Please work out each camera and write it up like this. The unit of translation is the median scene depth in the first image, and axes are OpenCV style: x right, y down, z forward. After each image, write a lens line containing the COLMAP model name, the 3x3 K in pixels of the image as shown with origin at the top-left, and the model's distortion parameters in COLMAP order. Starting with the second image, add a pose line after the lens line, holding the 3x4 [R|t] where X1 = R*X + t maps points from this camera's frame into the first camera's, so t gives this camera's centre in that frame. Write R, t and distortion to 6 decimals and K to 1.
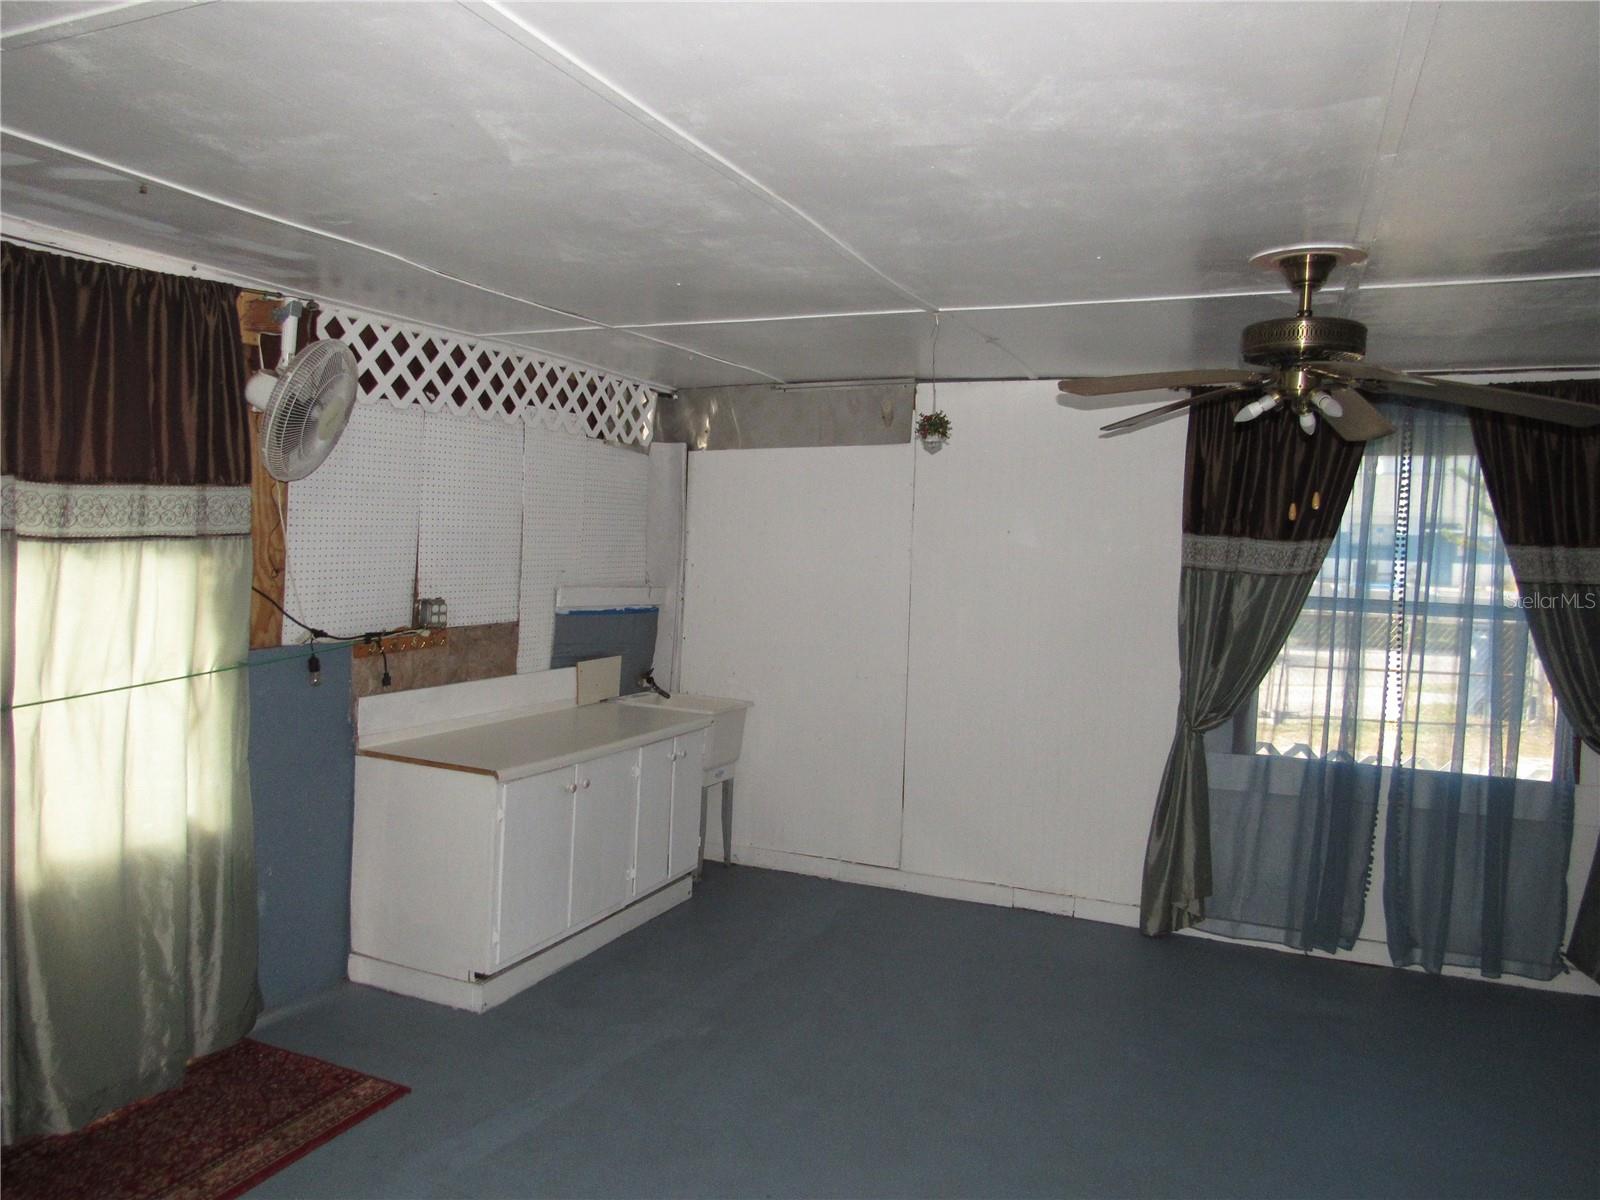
lens RADIAL K [[1155.4, 0, 787.6], [0, 1155.4, 602.0], [0, 0, 1]] dist [-0.022146, 0.013231]
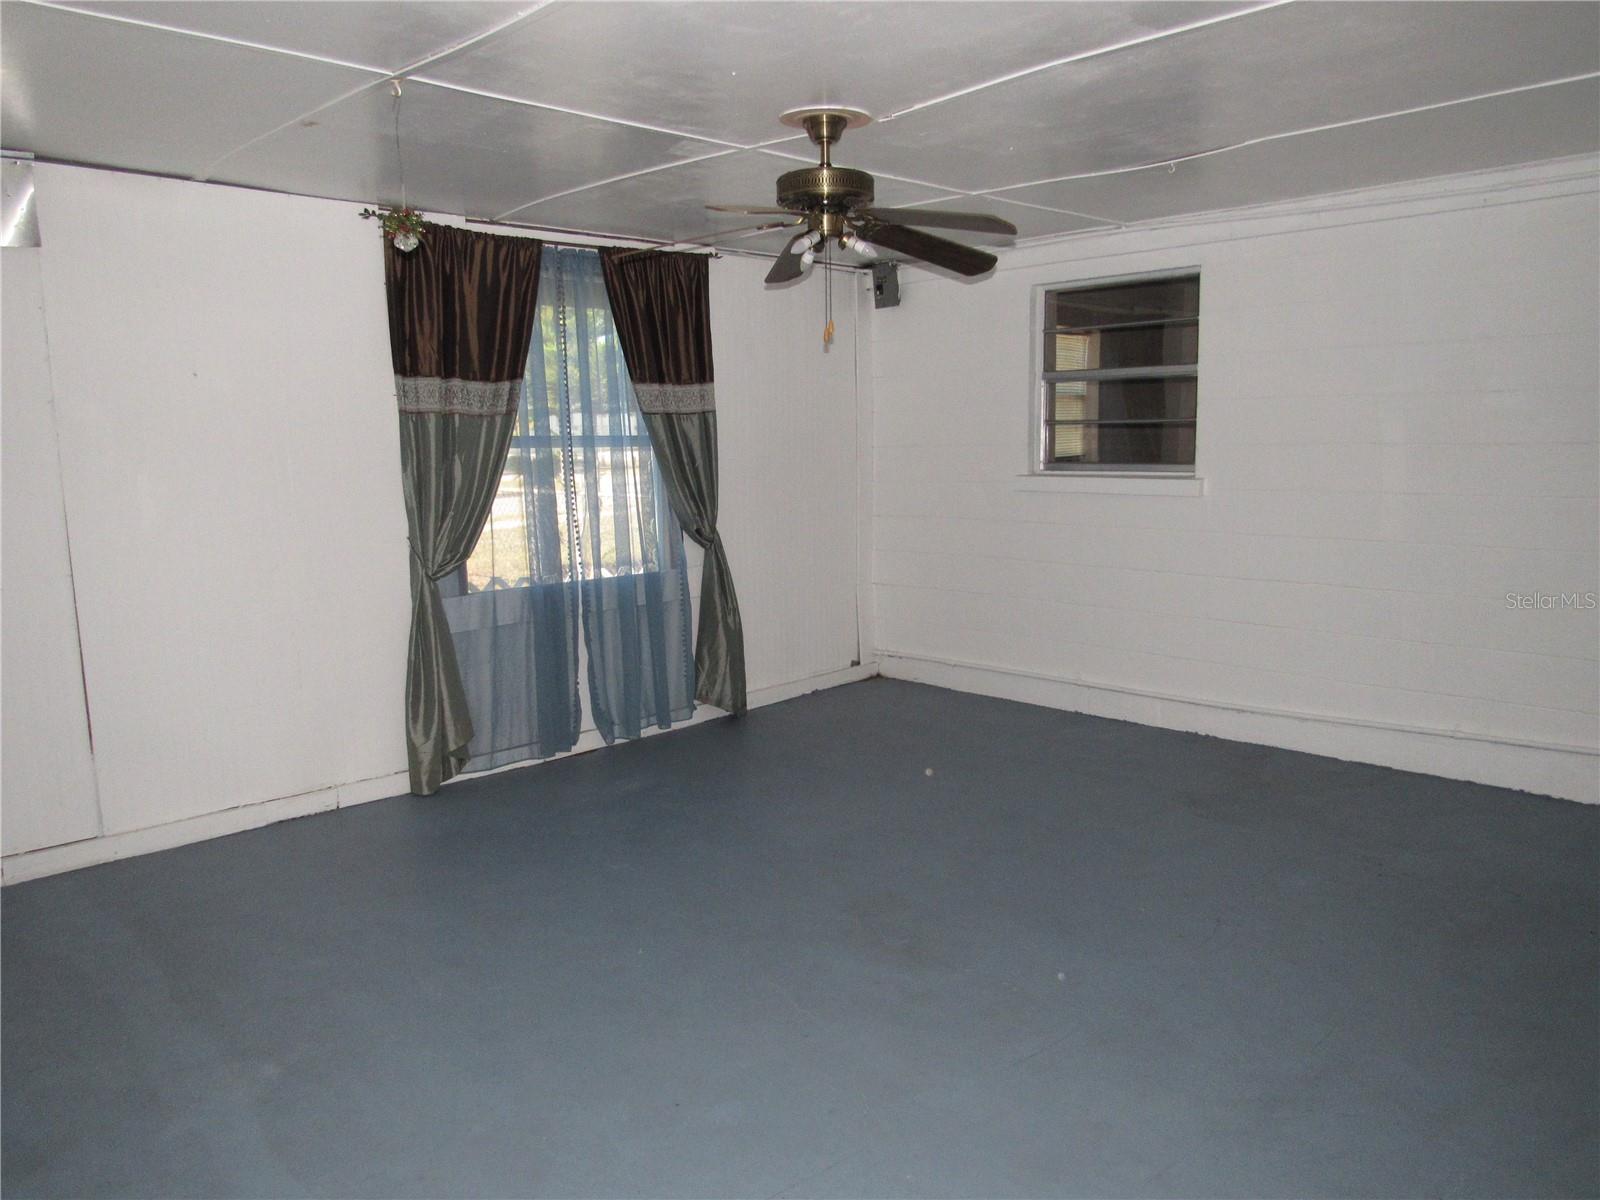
lens RADIAL K [[1155.4, 0, 787.6], [0, 1155.4, 602.0], [0, 0, 1]] dist [-0.022146, 0.013231]
pose [[0.382246, -0.169032, 0.908469, -0.436781], [0.077556, 0.985527, 0.150737, 0.006792], [-0.920800, 0.012839, 0.389823, 0.348256]]
